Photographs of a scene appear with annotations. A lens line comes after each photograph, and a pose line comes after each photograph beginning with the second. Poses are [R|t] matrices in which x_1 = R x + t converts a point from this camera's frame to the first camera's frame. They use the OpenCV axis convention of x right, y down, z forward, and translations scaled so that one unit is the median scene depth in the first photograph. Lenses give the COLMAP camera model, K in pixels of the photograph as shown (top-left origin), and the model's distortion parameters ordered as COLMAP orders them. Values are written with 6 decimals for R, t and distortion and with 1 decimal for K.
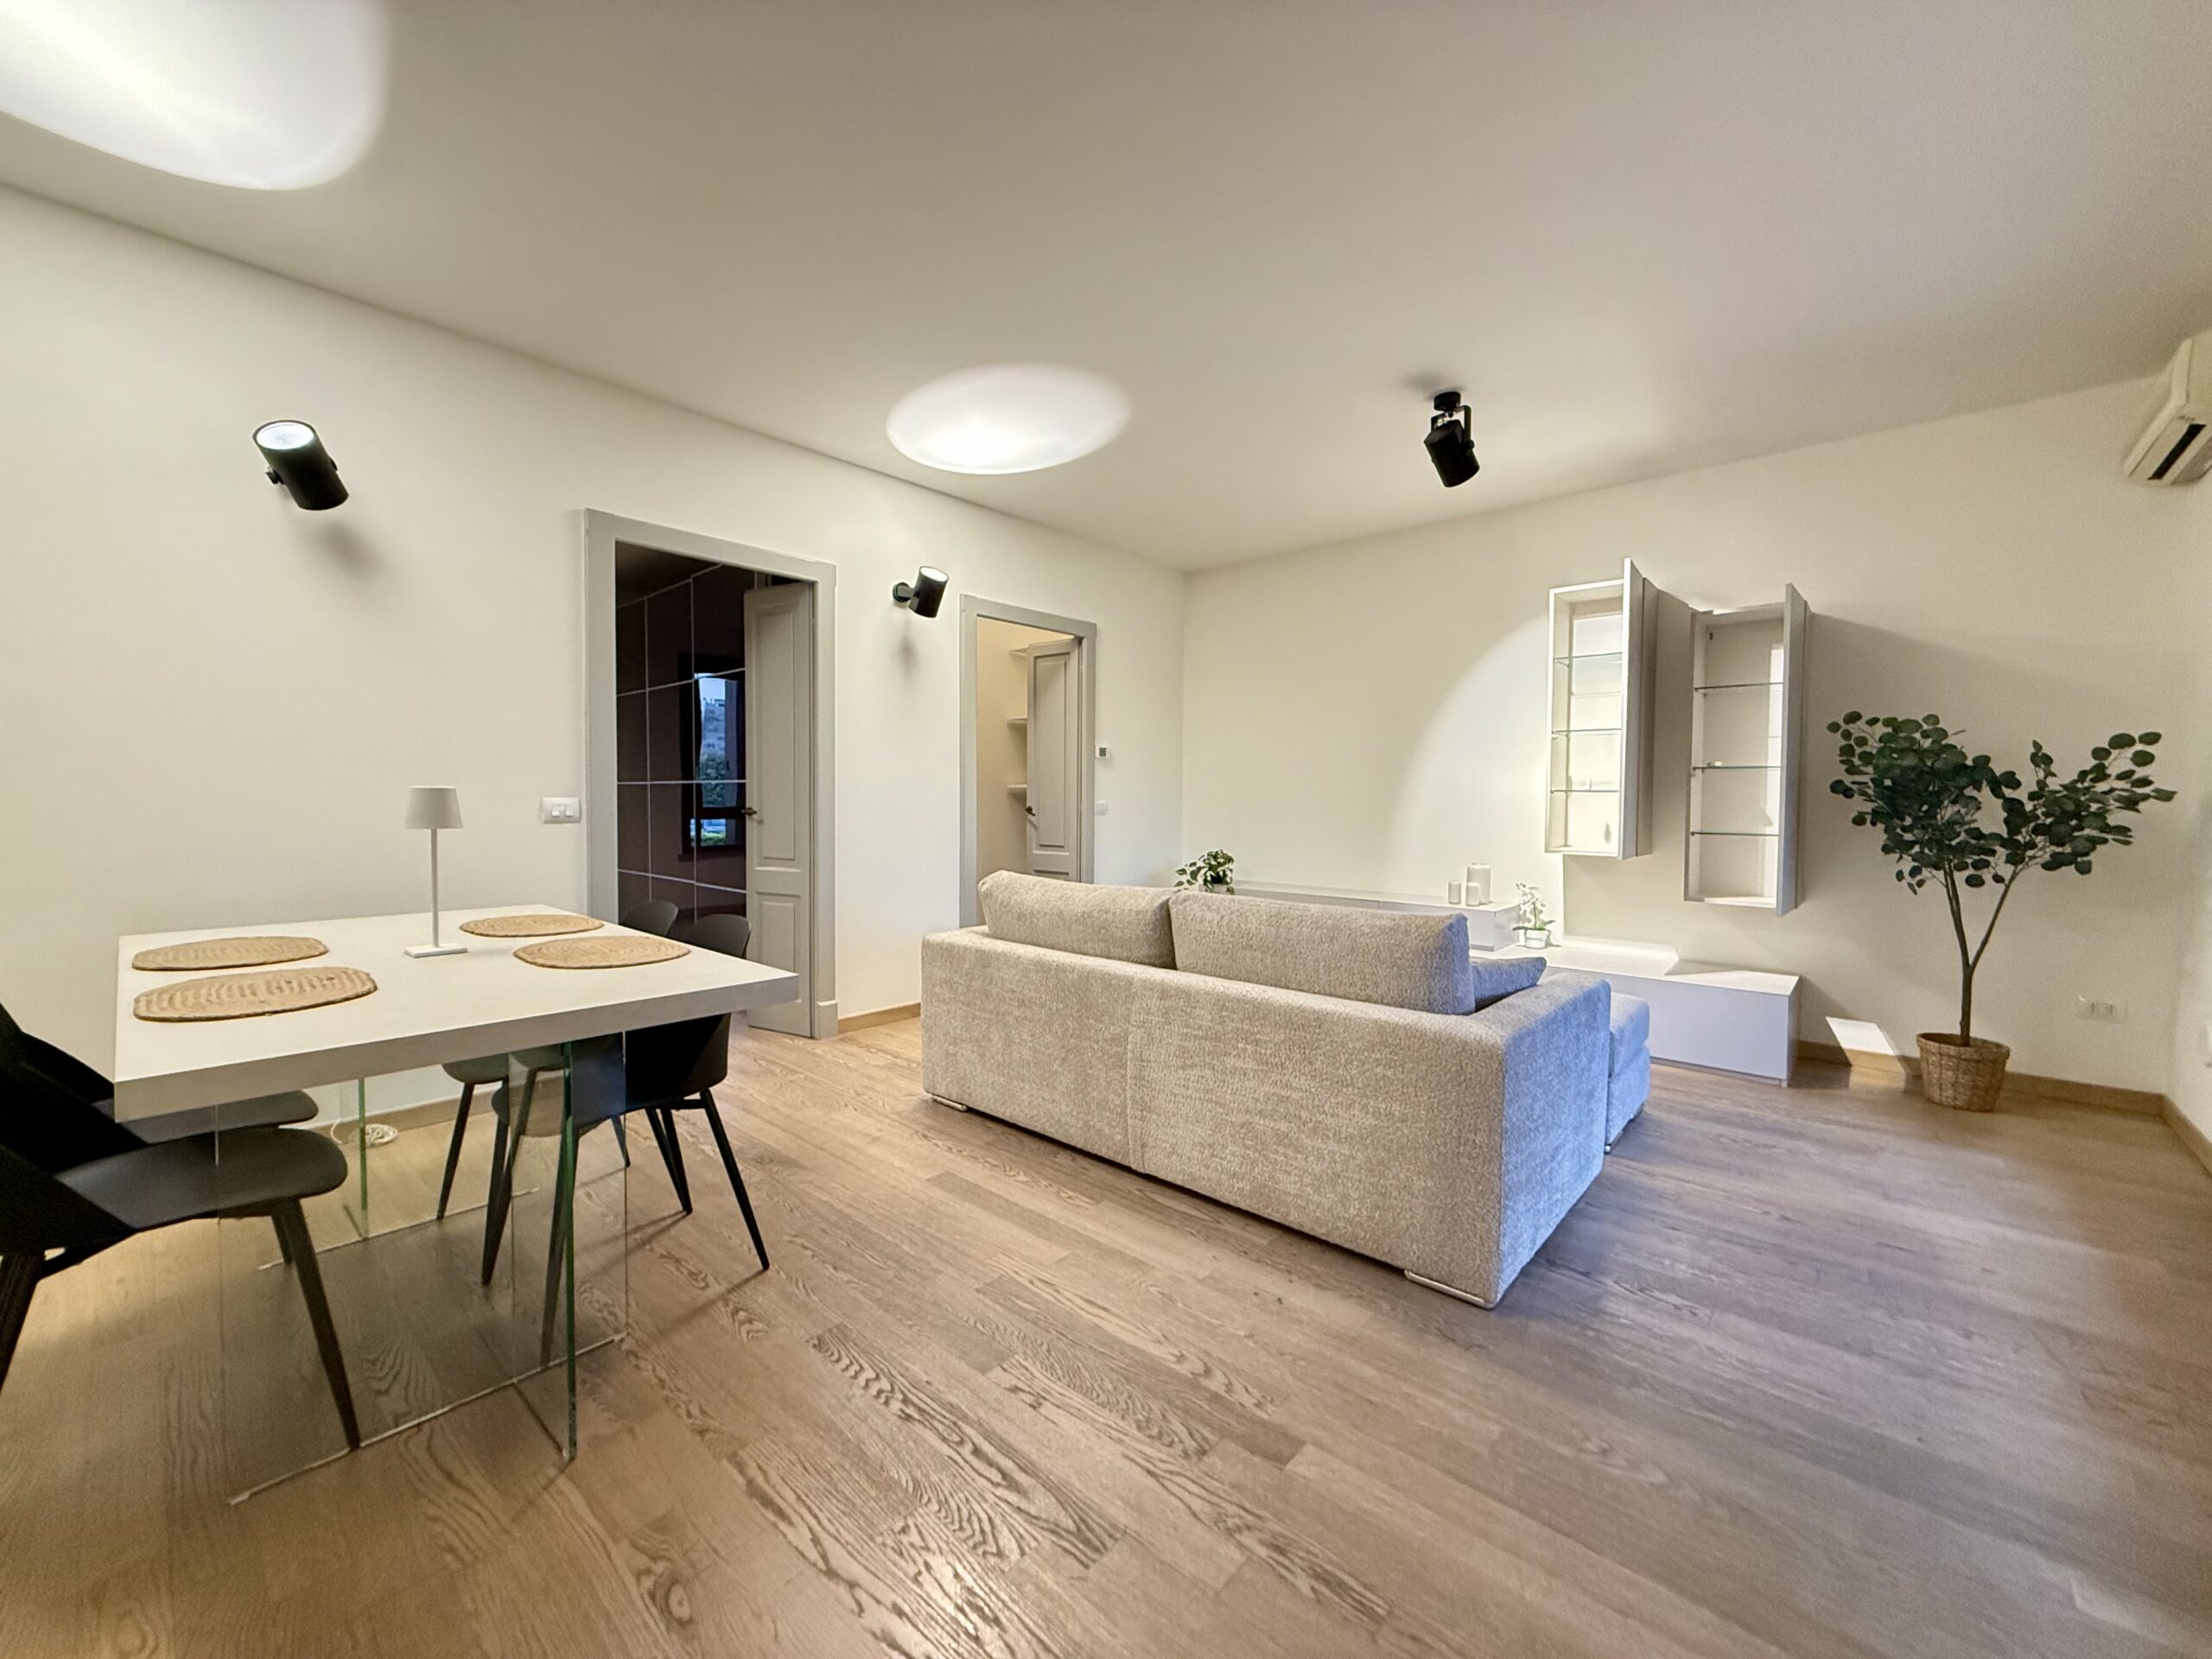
lens RADIAL K [[876.8, 0, 1097.5], [0, 876.8, 826.6], [0, 0, 1]] dist [-0.000595, 0.000040]
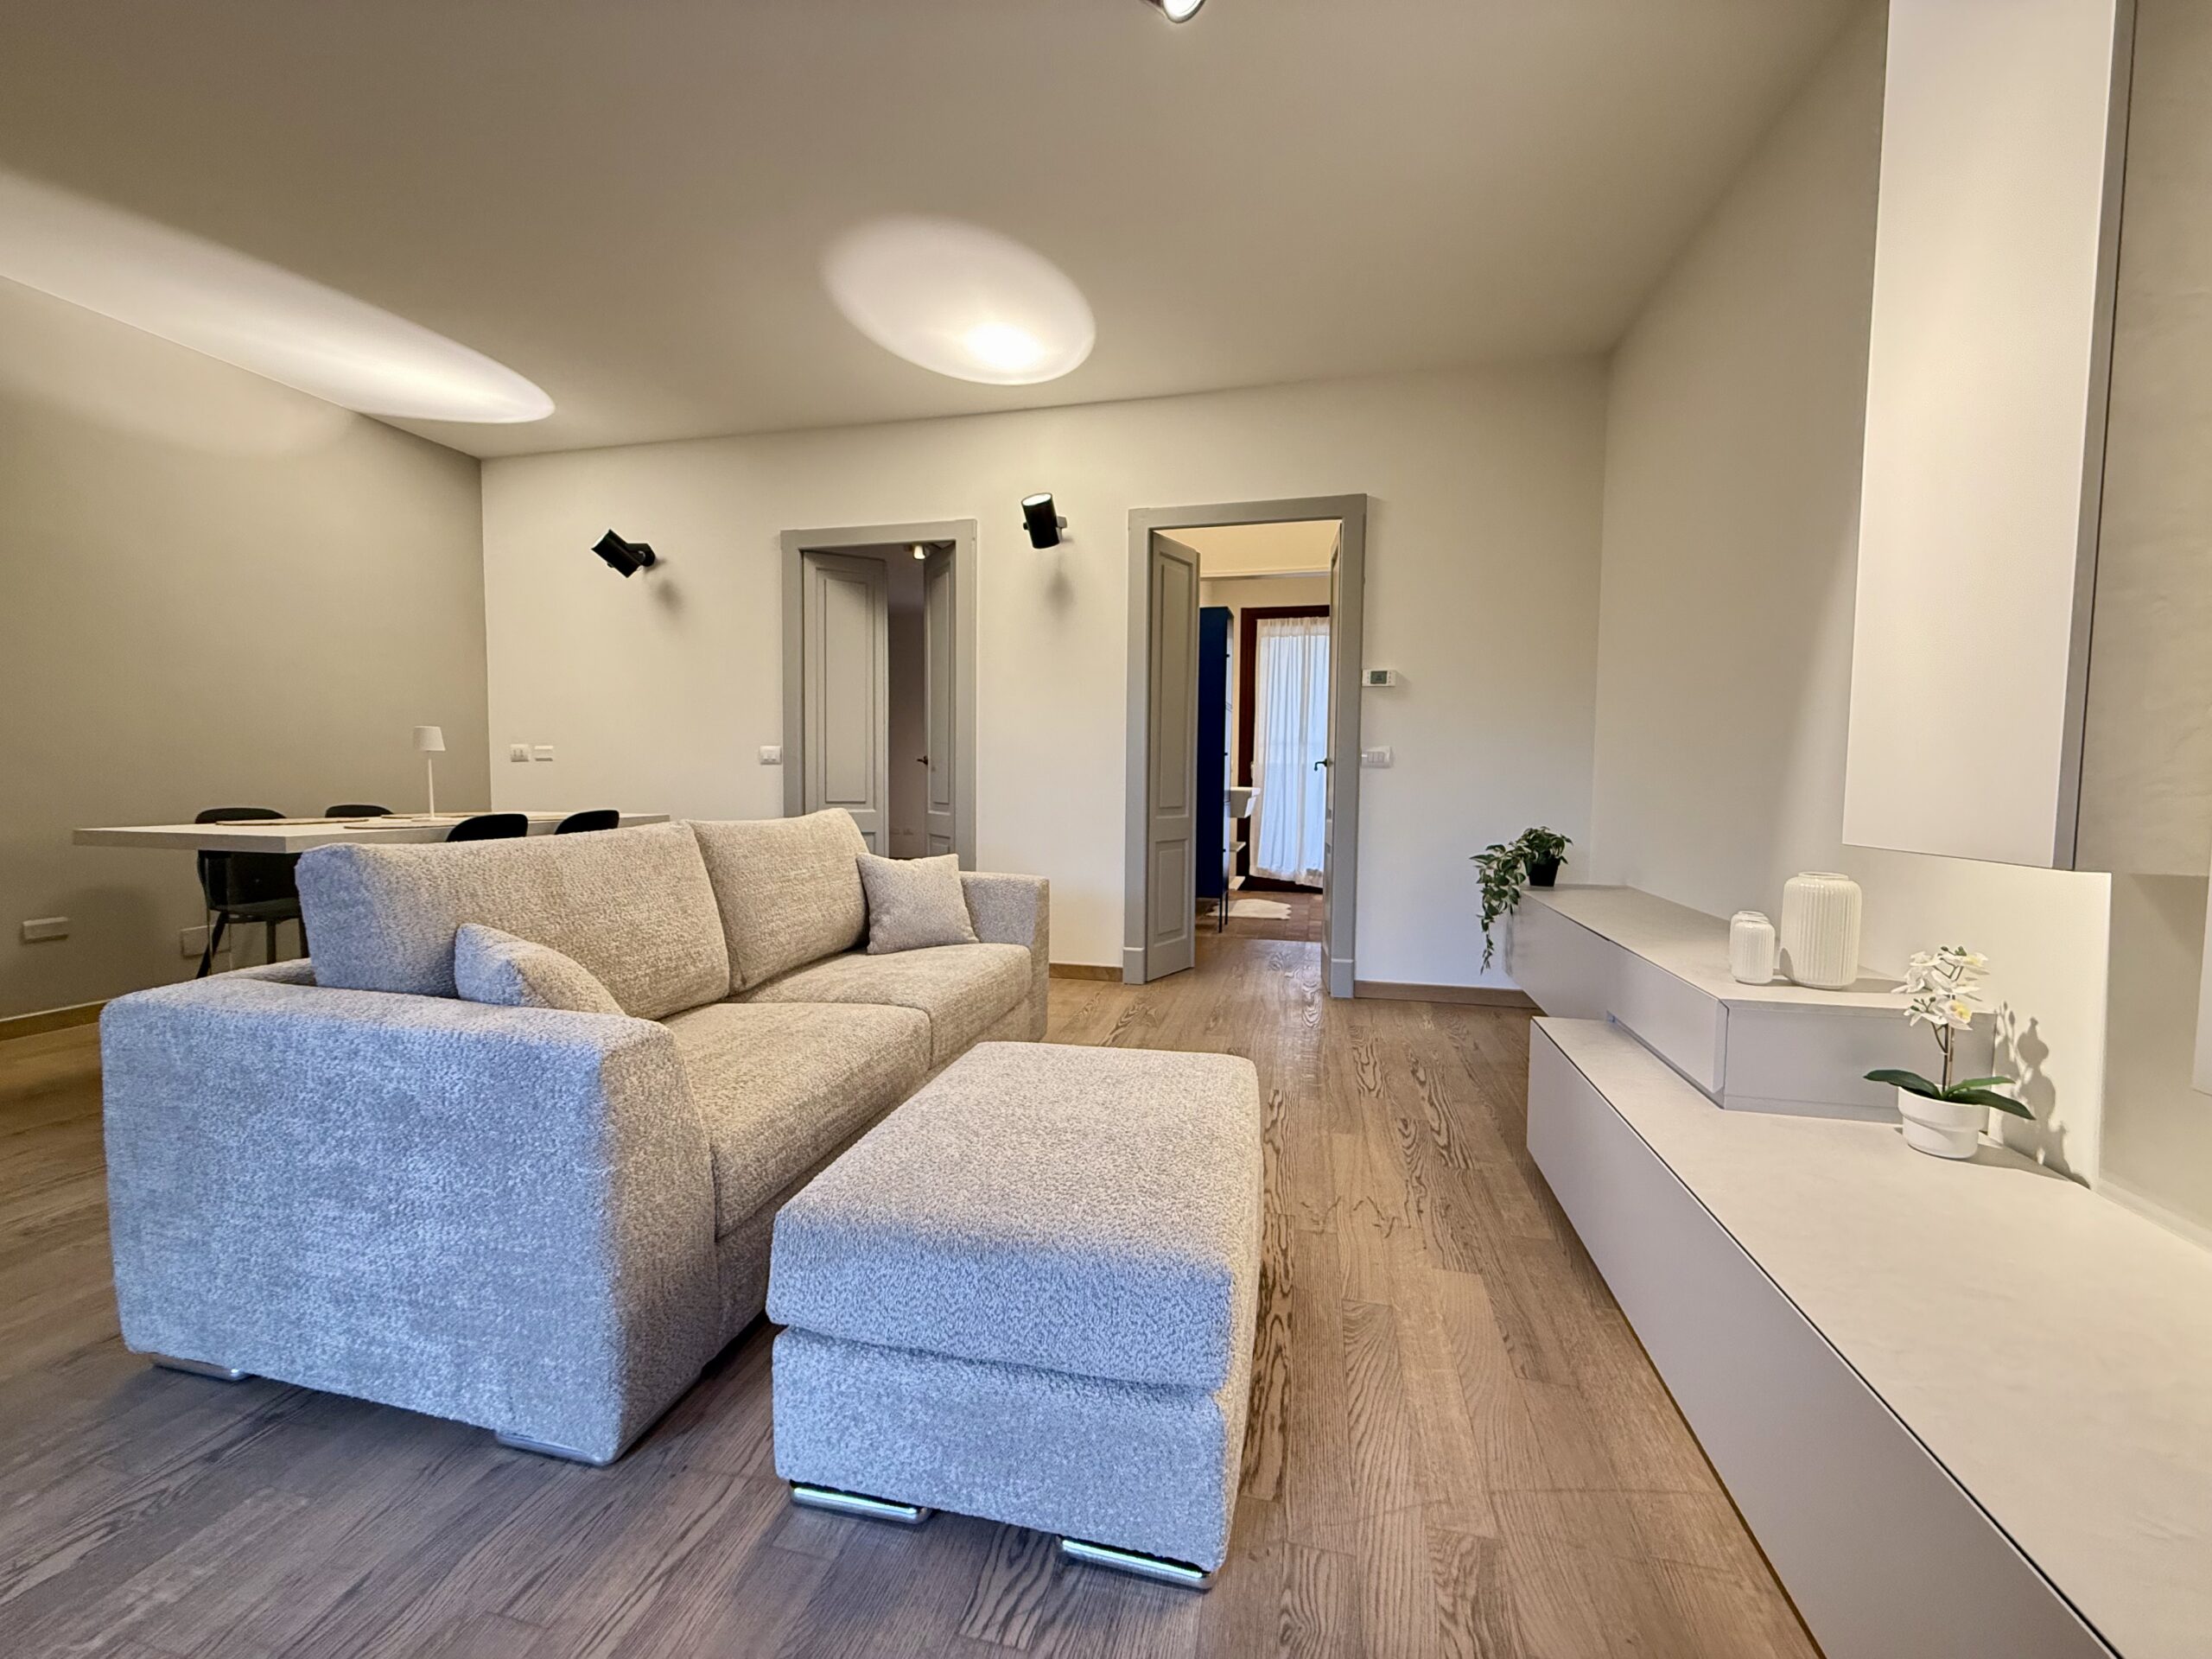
lens RADIAL K [[876.8, 0, 1099.0], [0, 876.8, 830.4], [0, 0, 1]] dist [-0.000595, 0.000040]
pose [[0.478161, 0.050326, -0.876829, 0.952116], [-0.034504, 0.998663, 0.038502, 0.031377], [0.877594, 0.011844, 0.479258, 0.878276]]
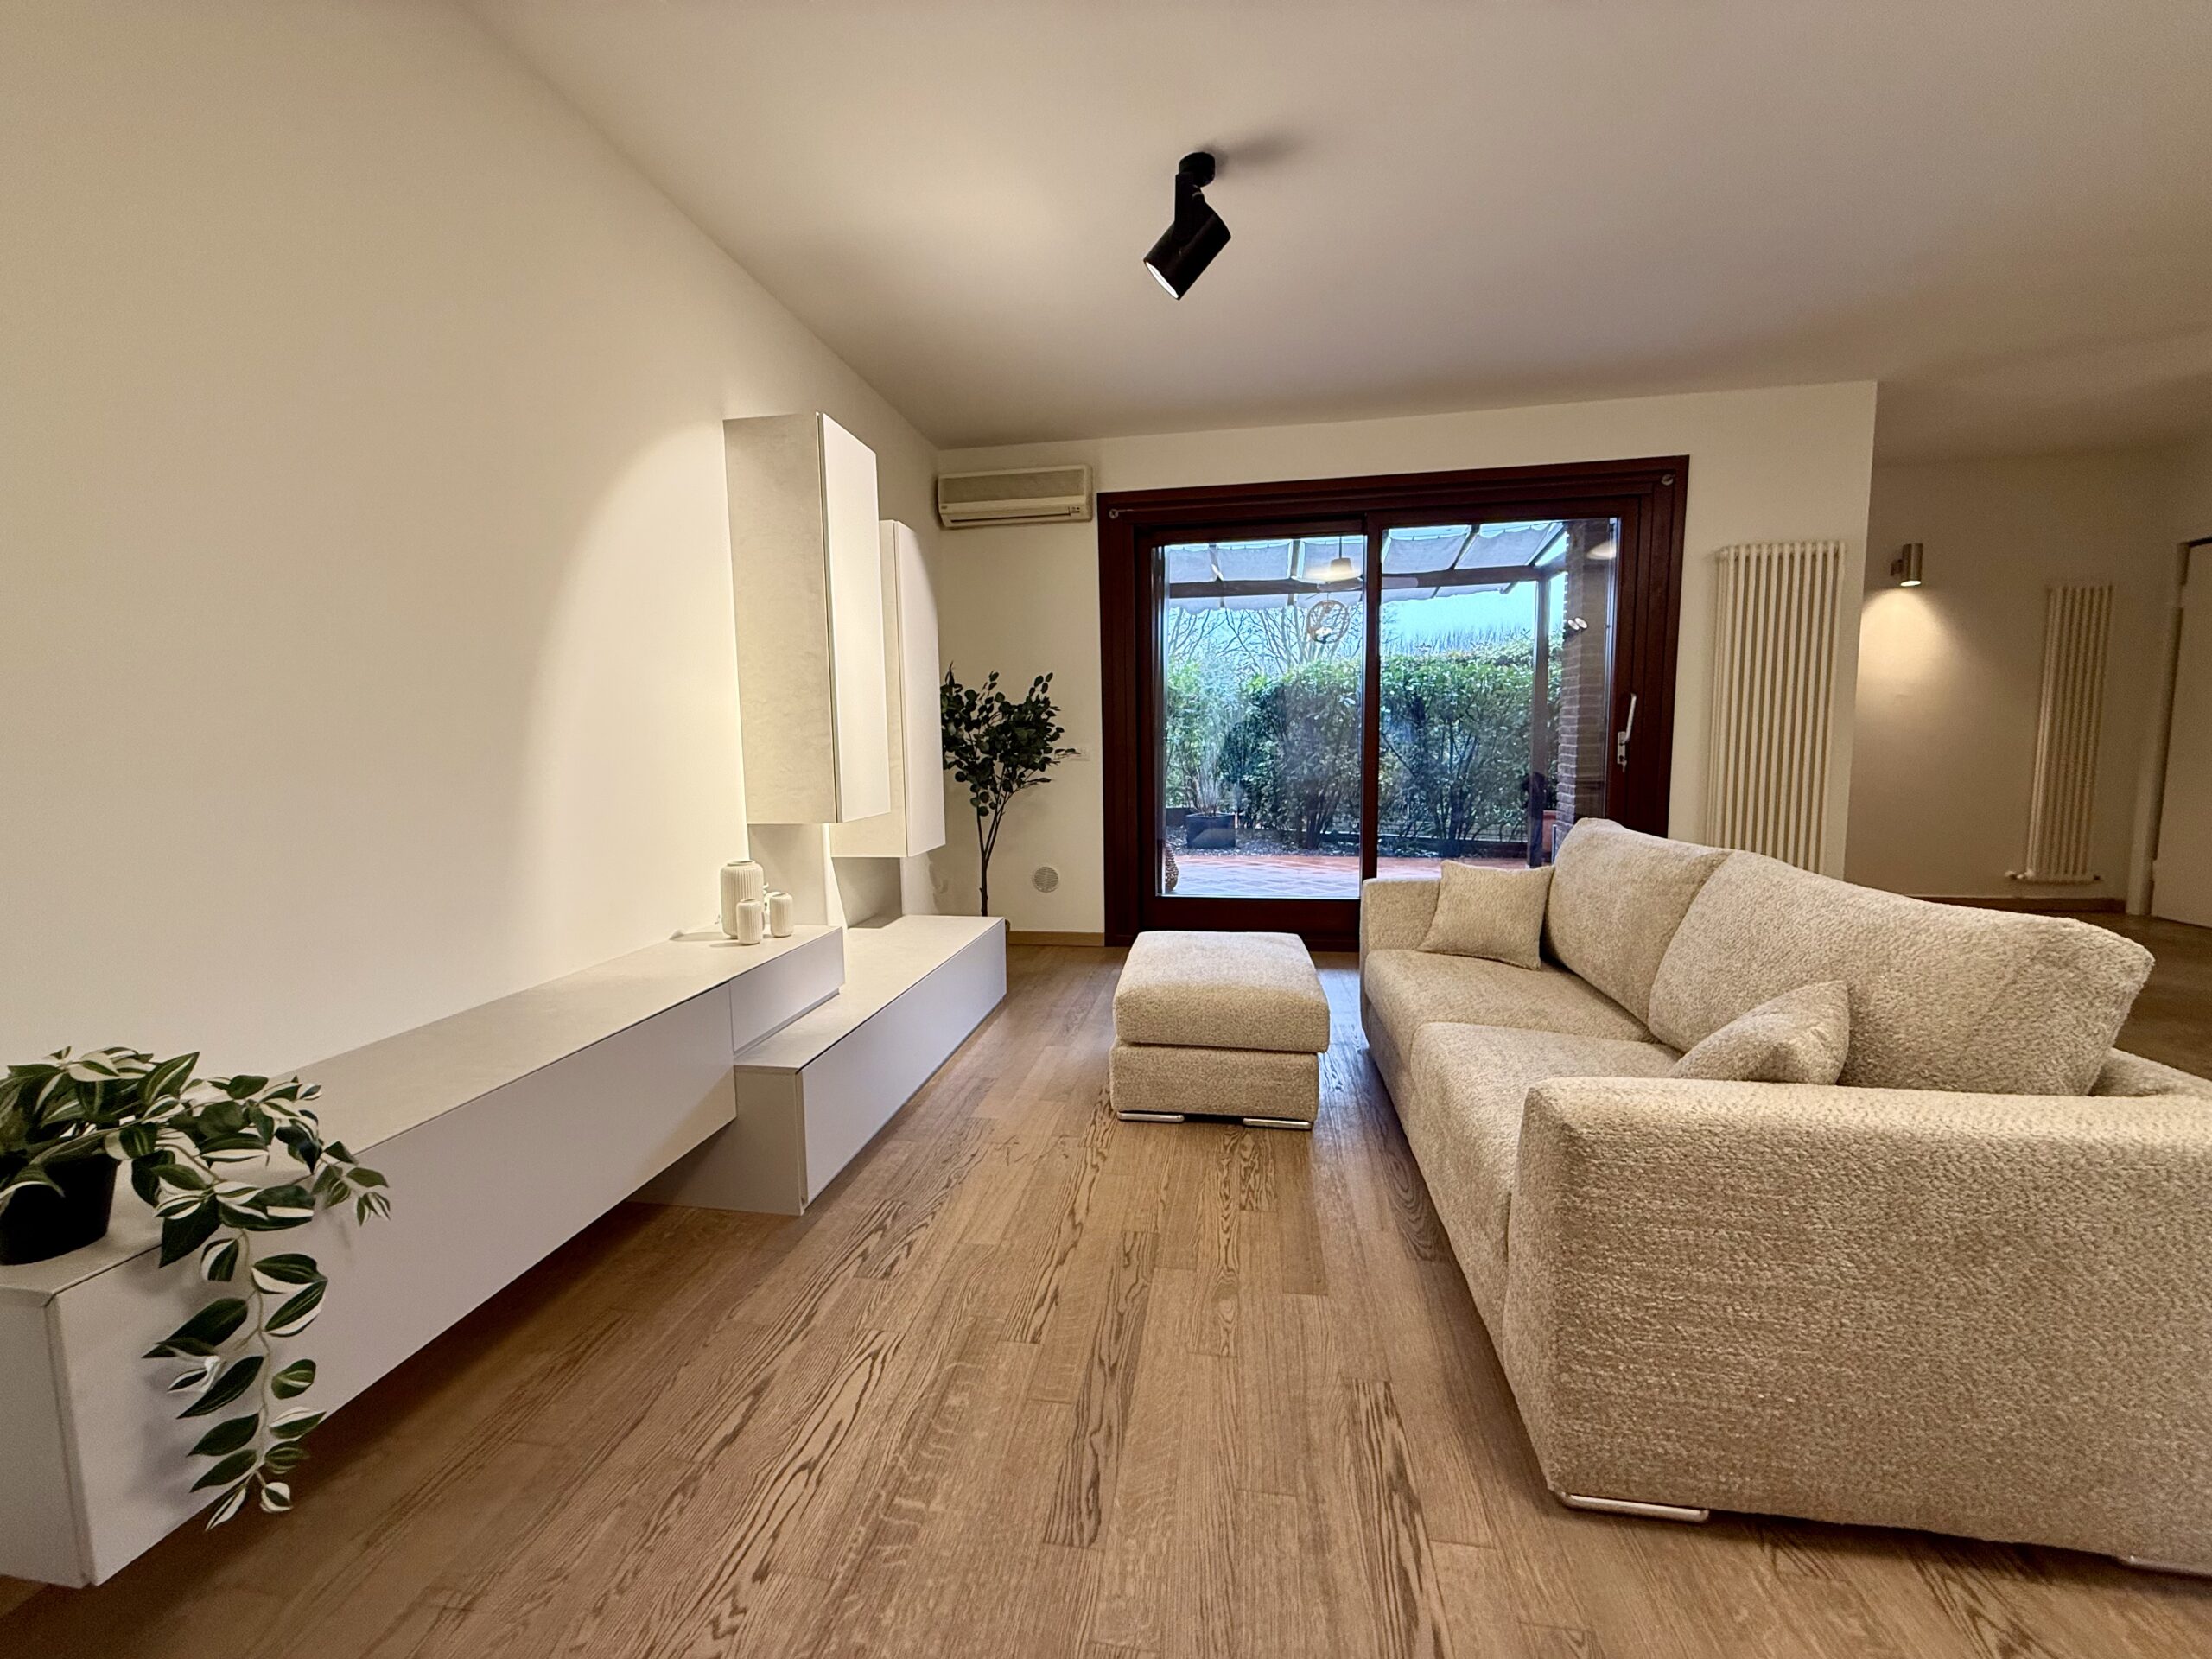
lens RADIAL K [[876.8, 0, 1098.9], [0, 876.8, 828.8], [0, 0, 1]] dist [-0.000595, 0.000040]
pose [[-0.539712, -0.083072, 0.837741, -0.220936], [0.040534, 0.991401, 0.124422, -0.058776], [-0.840874, 0.101109, -0.531704, 1.720249]]
